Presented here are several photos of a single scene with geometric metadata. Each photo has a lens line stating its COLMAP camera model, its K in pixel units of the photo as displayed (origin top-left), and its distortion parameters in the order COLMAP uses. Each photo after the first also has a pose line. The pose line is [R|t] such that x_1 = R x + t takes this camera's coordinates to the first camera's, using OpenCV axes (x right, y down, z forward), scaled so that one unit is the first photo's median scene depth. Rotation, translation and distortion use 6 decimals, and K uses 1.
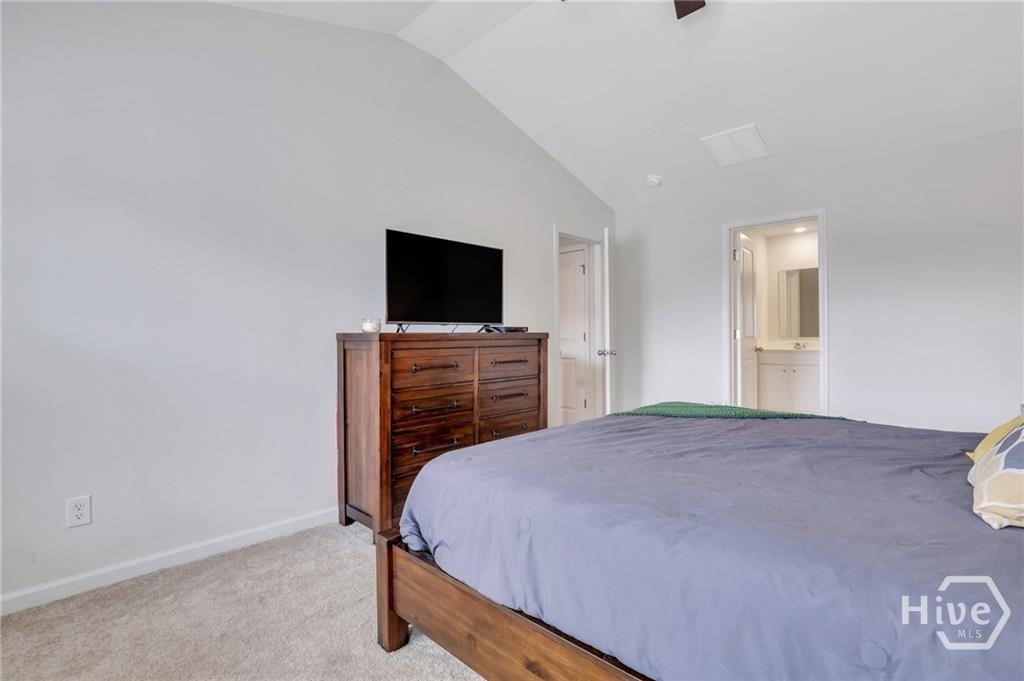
lens RADIAL K [[473.9, 0, 515.8], [0, 473.9, 334.8], [0, 0, 1]] dist [-0.028387, 0.000464]
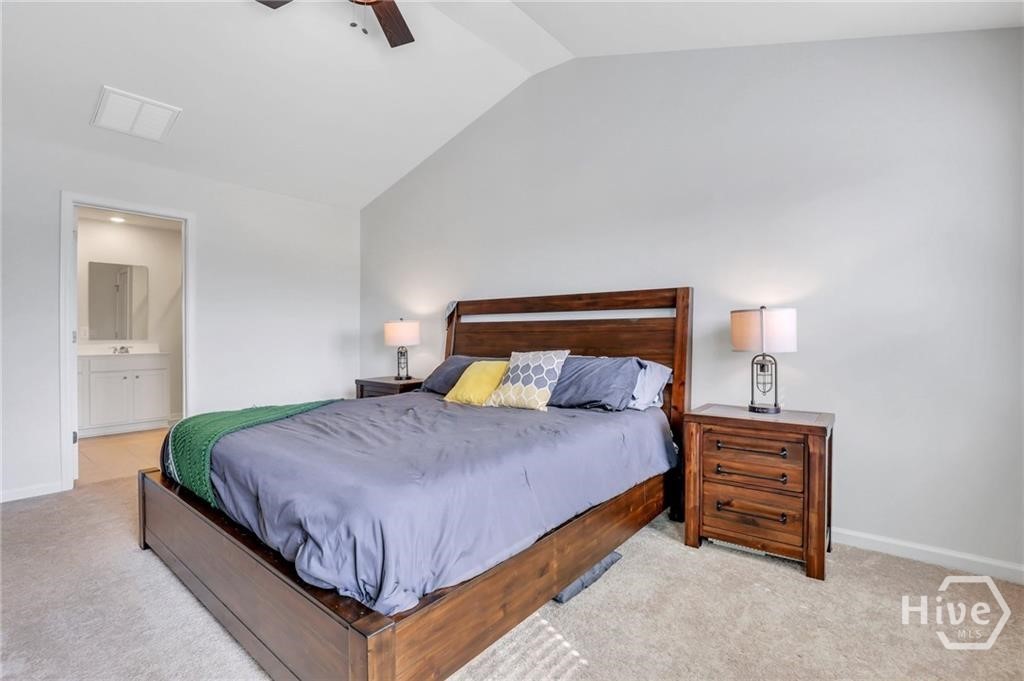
lens RADIAL K [[475.2, 0, 520.7], [0, 475.2, 337.4], [0, 0, 1]] dist [-0.027472, 0.000151]
pose [[-0.096052, 0.001827, 0.995375, -0.449763], [0.003903, 0.999991, -0.001459, 0.005116], [-0.995369, 0.003745, -0.096058, 0.397921]]
